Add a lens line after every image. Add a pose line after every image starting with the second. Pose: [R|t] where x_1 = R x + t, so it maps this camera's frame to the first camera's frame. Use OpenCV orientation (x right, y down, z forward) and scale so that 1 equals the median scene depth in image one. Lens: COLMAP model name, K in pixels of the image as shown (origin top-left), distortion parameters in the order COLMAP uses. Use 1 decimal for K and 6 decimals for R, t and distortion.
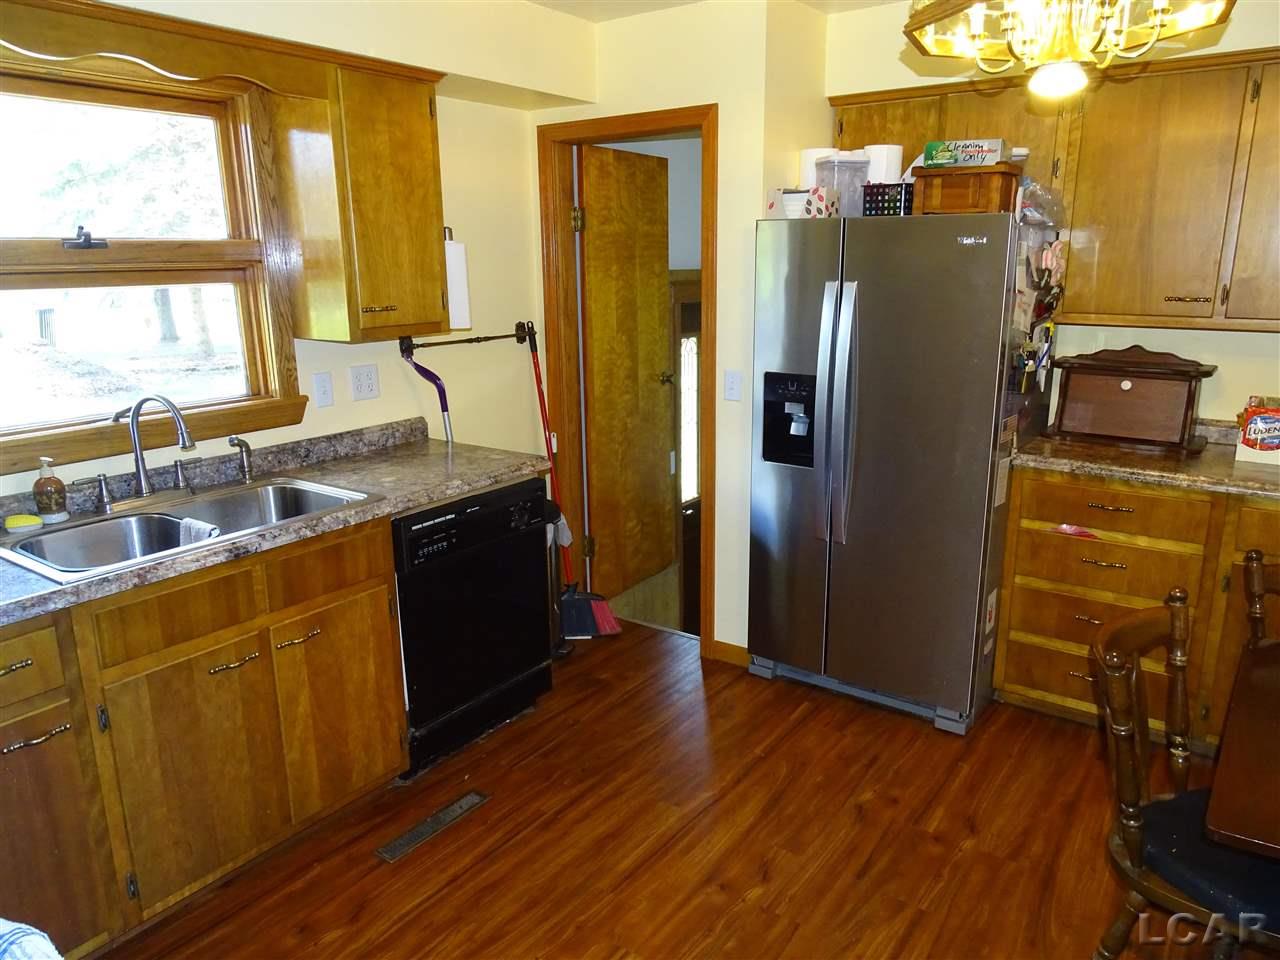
lens RADIAL K [[917.0, 0, 640.0], [0, 917.0, 480.0], [0, 0, 1]] dist [0.006486, 0.005721]
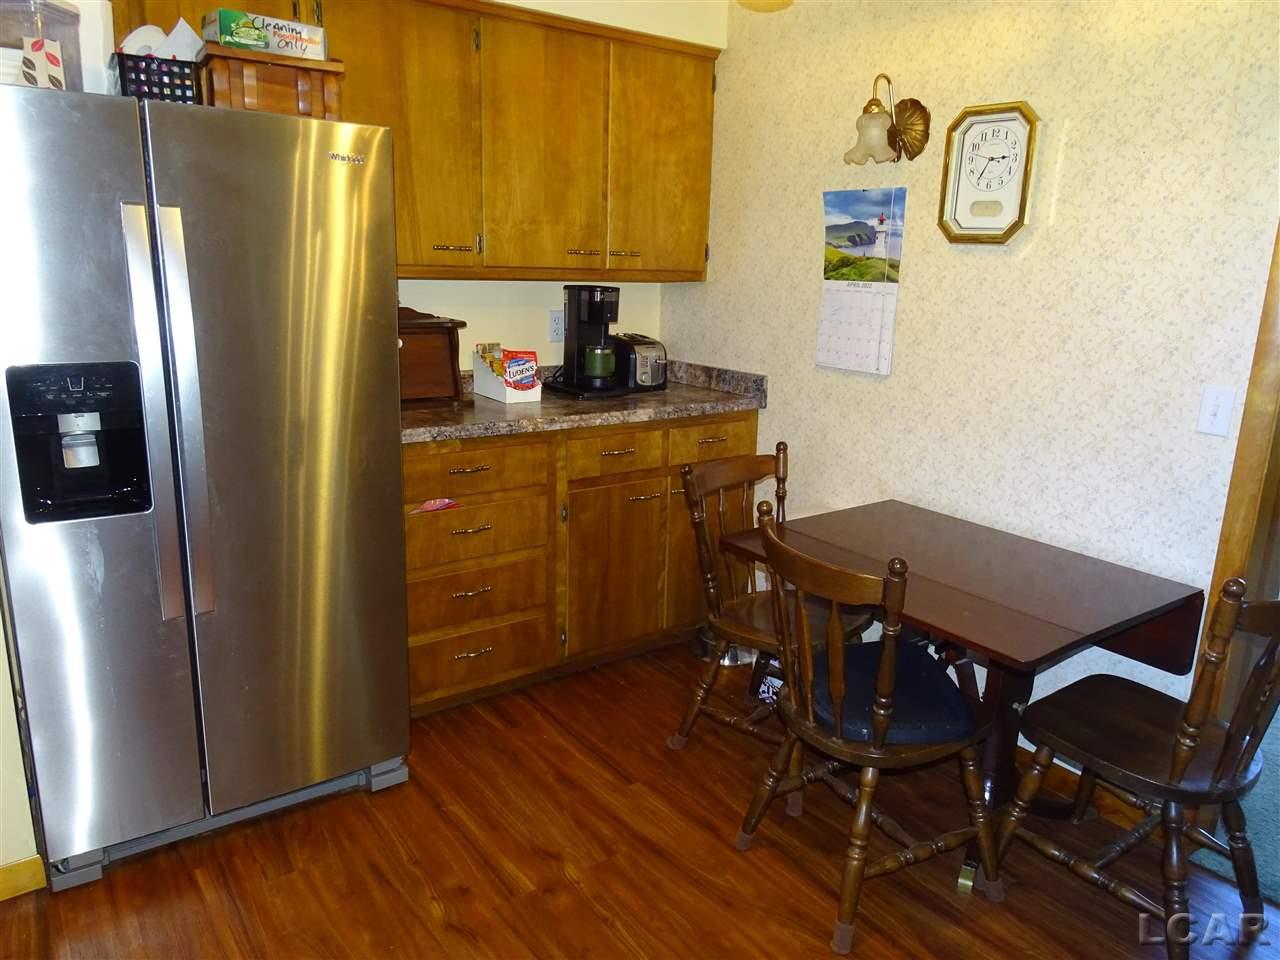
lens RADIAL K [[917.0, 0, 640.0], [0, 917.0, 480.0], [0, 0, 1]] dist [0.006486, 0.005721]
pose [[0.310040, -0.213700, 0.926395, -0.302348], [0.197898, 0.967573, 0.156967, -0.072776], [-0.929899, 0.134665, 0.342277, 0.523211]]
